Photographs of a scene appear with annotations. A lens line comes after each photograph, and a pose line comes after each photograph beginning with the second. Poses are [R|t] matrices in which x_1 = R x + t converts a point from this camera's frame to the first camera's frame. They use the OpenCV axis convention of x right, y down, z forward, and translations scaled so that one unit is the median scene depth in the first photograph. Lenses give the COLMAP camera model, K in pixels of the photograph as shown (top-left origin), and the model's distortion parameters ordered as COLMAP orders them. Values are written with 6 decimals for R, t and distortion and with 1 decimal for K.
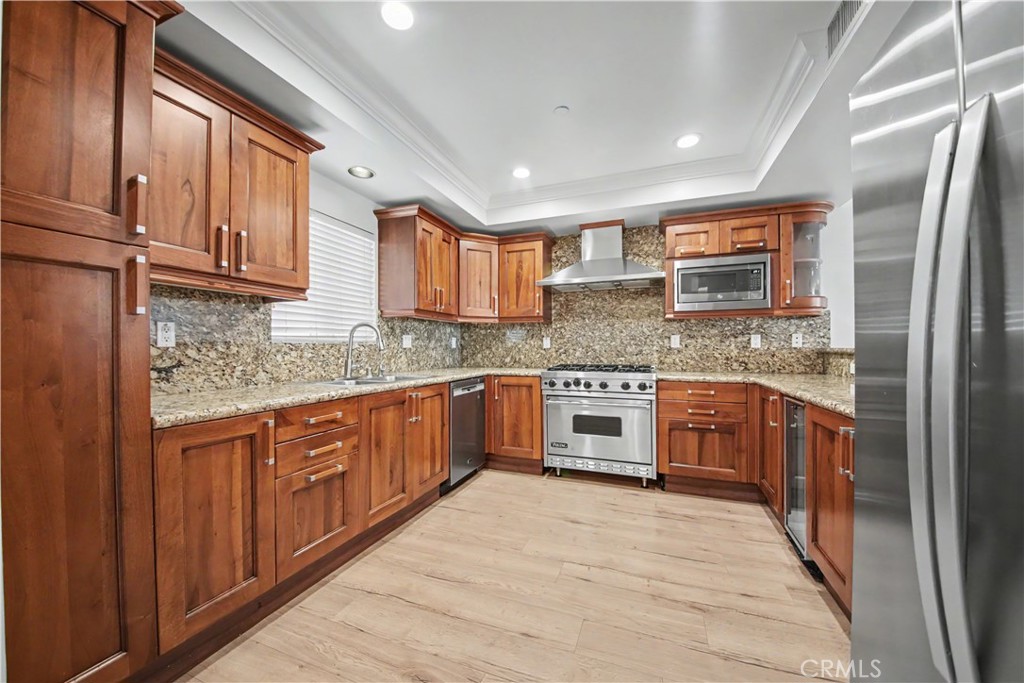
lens RADIAL K [[360.6, 0, 513.0], [0, 360.6, 344.8], [0, 0, 1]] dist [0.000319, -0.014814]
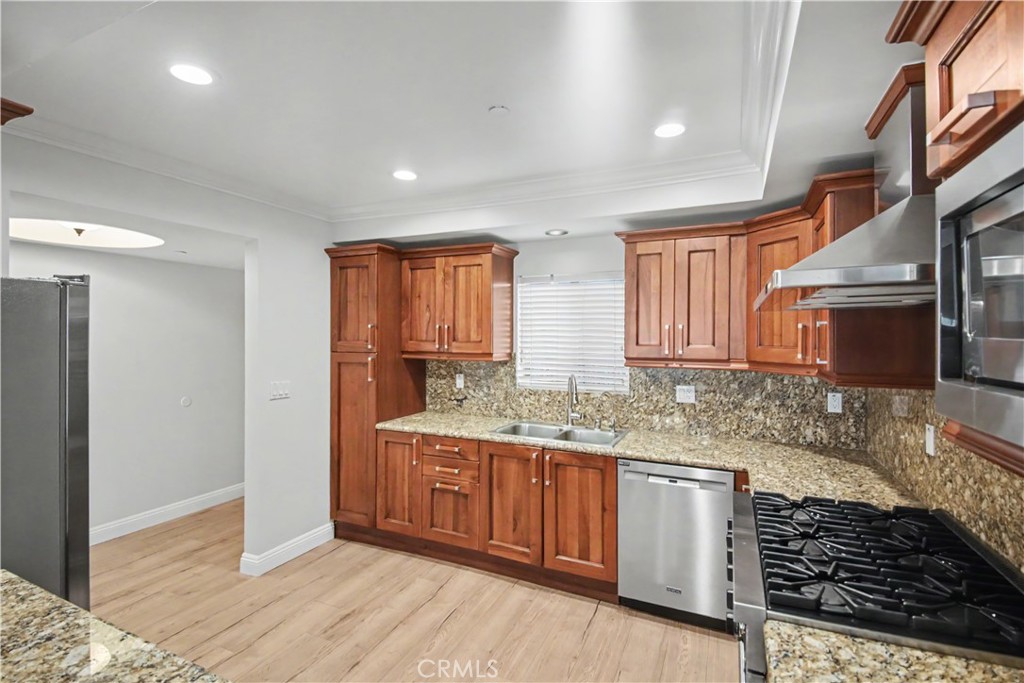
lens RADIAL K [[467.9, 0, 513.3], [0, 467.9, 337.1], [0, 0, 1]] dist [0.021394, 0.000032]
pose [[-0.060328, 0.007325, -0.998152, 0.756917], [0.001958, 0.999972, 0.007220, -0.146907], [0.998177, -0.001519, -0.060340, 0.771132]]
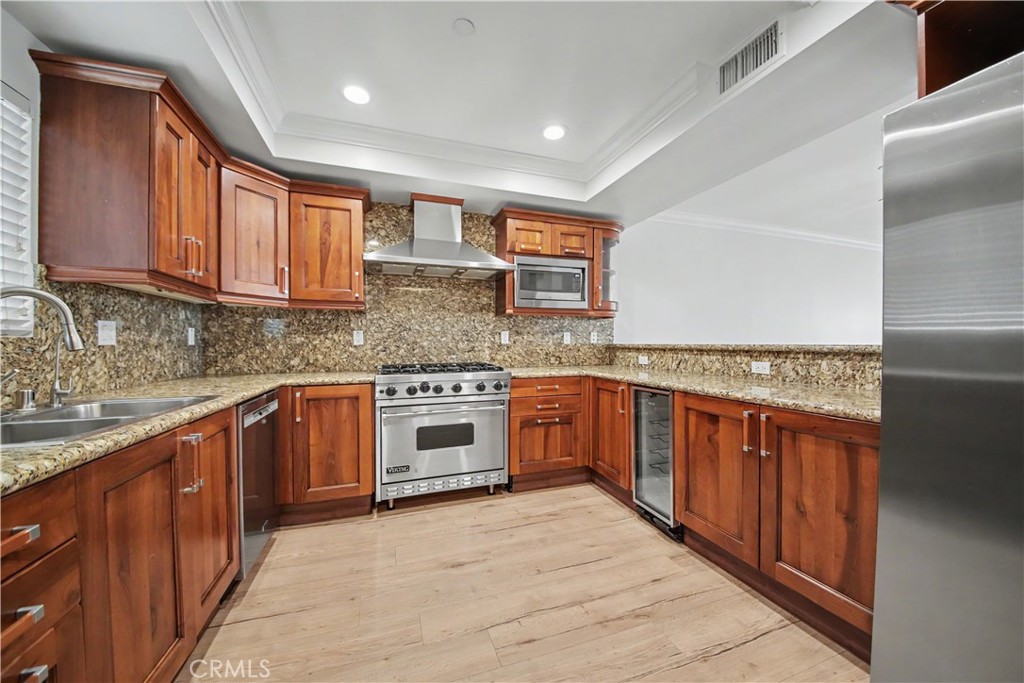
lens RADIAL K [[360.6, 0, 513.0], [0, 360.6, 344.8], [0, 0, 1]] dist [0.000319, -0.014814]
pose [[0.760961, -0.003318, 0.648789, -0.193361], [-0.003417, 0.999953, 0.009122, 0.001744], [-0.648788, -0.009159, 0.760914, 0.260753]]
